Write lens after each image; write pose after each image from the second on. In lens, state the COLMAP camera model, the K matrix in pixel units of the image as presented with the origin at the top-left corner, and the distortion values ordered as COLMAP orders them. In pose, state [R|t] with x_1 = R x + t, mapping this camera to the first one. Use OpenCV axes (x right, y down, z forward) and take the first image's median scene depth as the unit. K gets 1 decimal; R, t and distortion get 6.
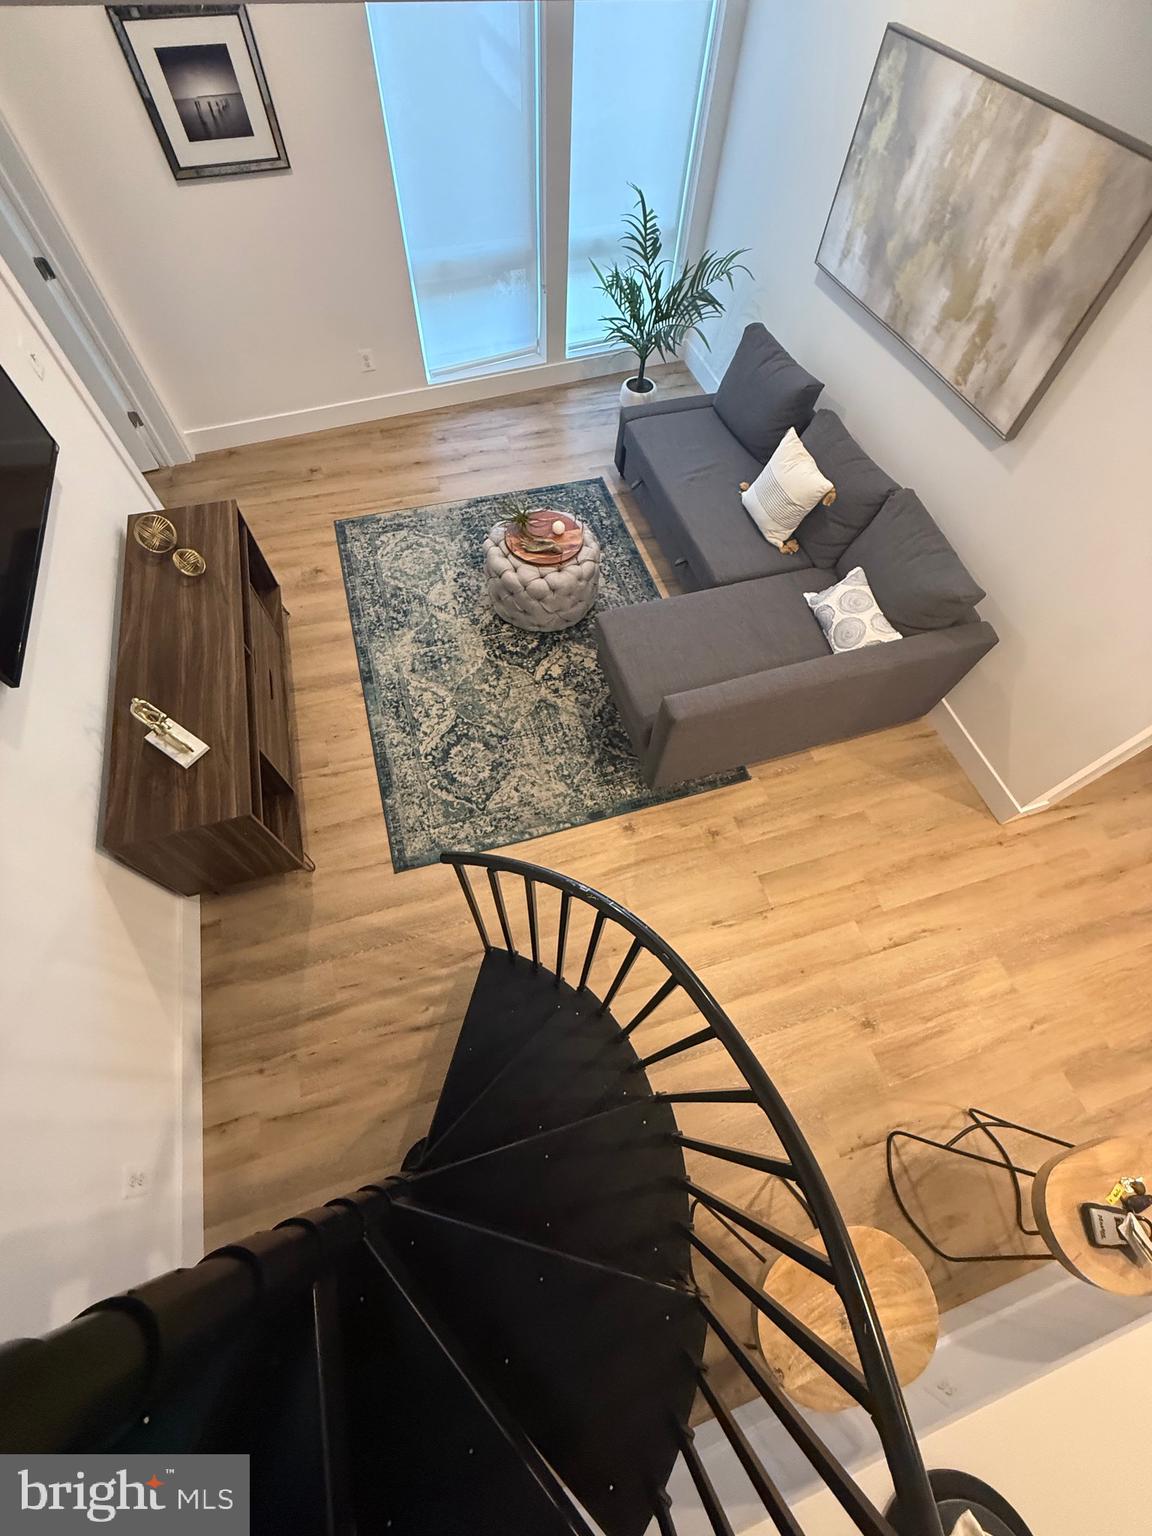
lens RADIAL K [[611.0, 0, 577.2], [0, 611.0, 762.8], [0, 0, 1]] dist [-0.000198, 0.000028]
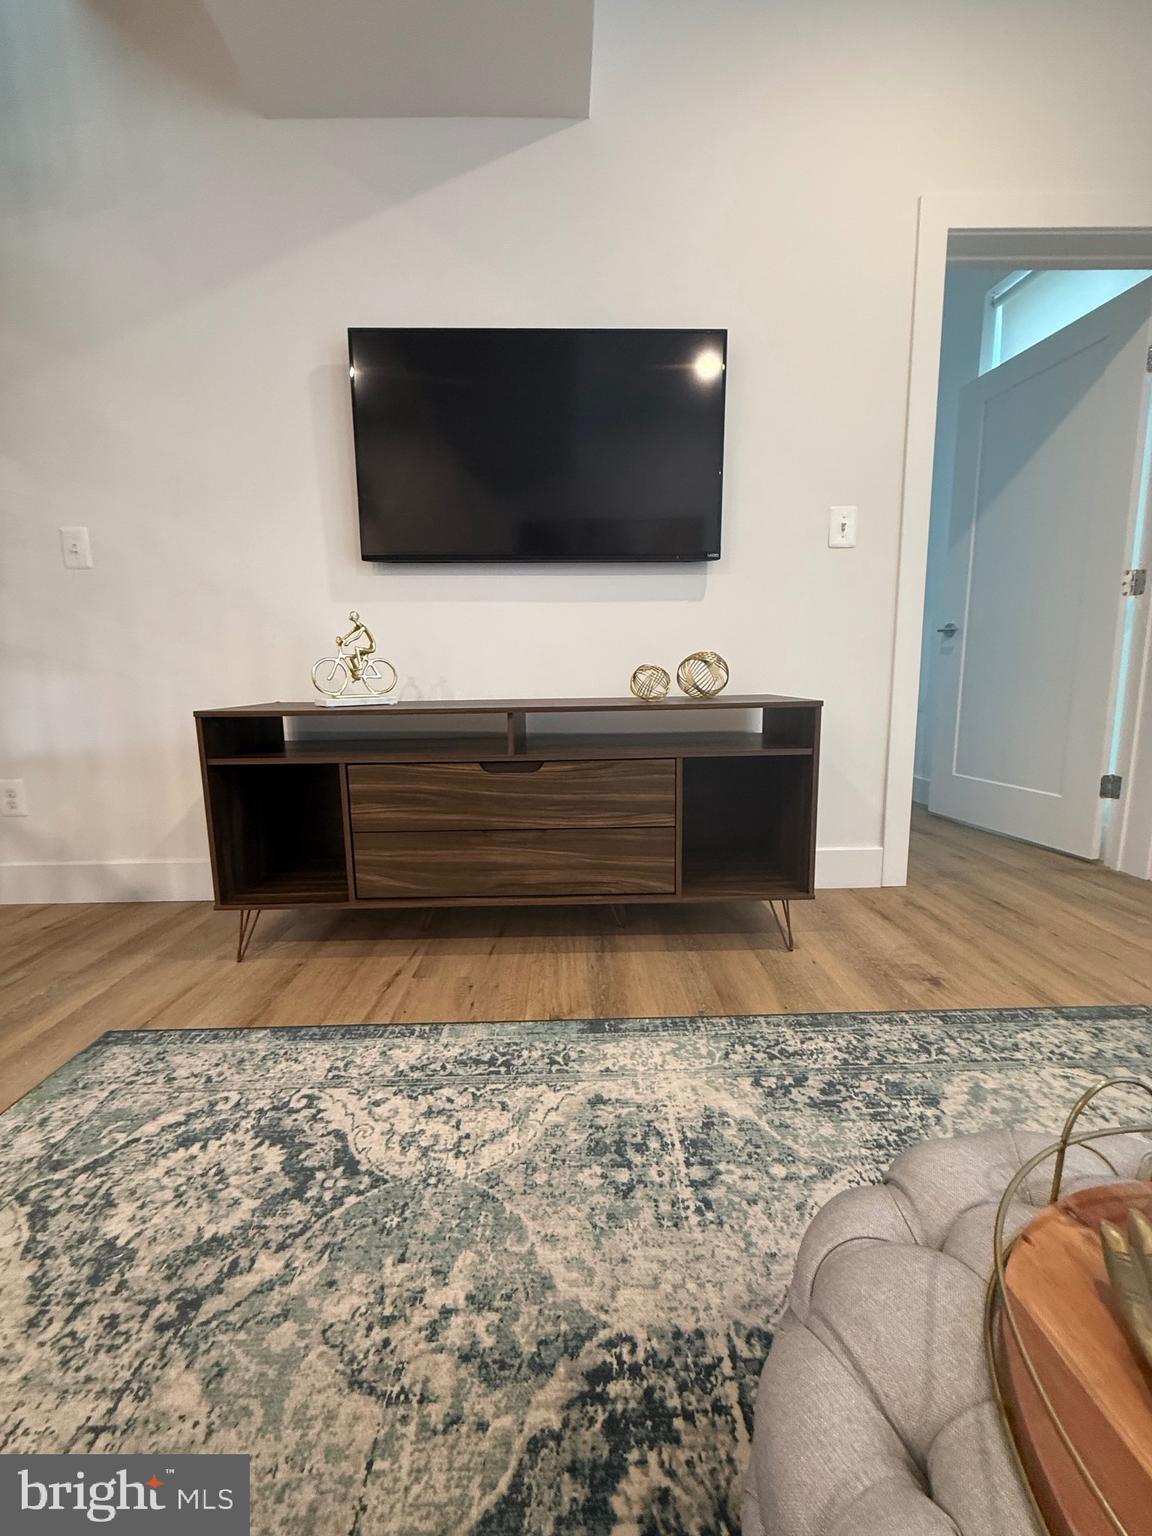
lens RADIAL K [[611.0, 0, 577.2], [0, 611.0, 762.8], [0, 0, 1]] dist [-0.000198, 0.000028]
pose [[-0.278270, 0.099712, -0.955313, 0.048279], [-0.836769, 0.463148, 0.292081, -0.345287], [0.471575, 0.880654, -0.045444, 0.877673]]
